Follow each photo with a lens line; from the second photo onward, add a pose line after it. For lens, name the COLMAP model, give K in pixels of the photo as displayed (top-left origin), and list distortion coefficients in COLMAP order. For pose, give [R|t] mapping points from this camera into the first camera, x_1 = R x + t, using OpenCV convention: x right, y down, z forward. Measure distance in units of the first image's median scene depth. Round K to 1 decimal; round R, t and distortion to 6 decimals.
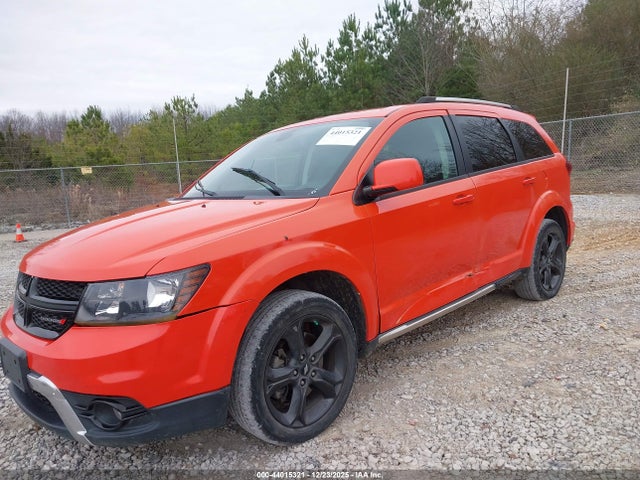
lens RADIAL K [[512.9, 0, 317.1], [0, 512.9, 240.8], [0, 0, 1]] dist [0.035980, -0.053274]
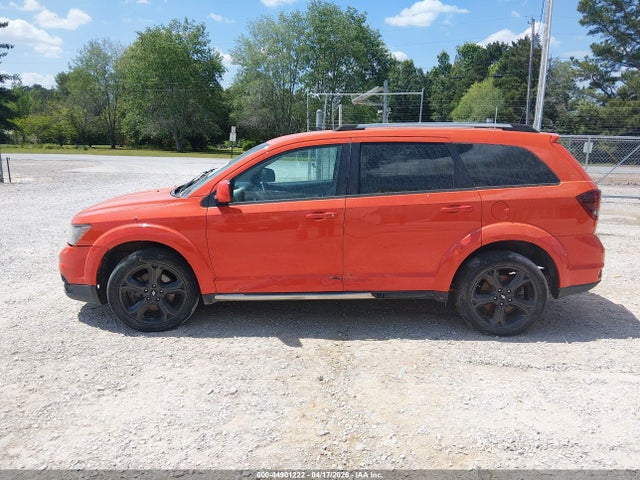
lens RADIAL K [[512.9, 0, 318.3], [0, 512.9, 228.3], [0, 0, 1]] dist [0.035980, -0.053274]
pose [[0.687234, 0.202509, -0.697639, 1.289541], [-0.146928, 0.979258, 0.139521, -0.249343], [0.711423, 0.006619, 0.702733, 0.154514]]
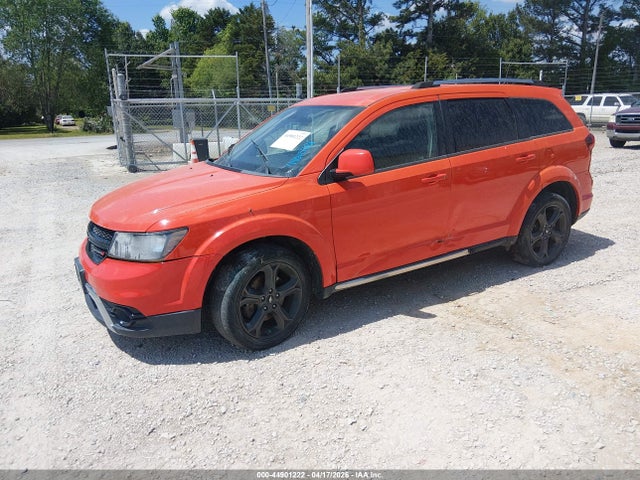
lens RADIAL K [[512.9, 0, 320.1], [0, 512.9, 239.3], [0, 0, 1]] dist [0.035980, -0.053274]
pose [[0.971466, 0.098643, -0.215692, 0.337461], [-0.065984, 0.985912, 0.153702, -0.120909], [0.227814, -0.135084, 0.964289, -0.235395]]
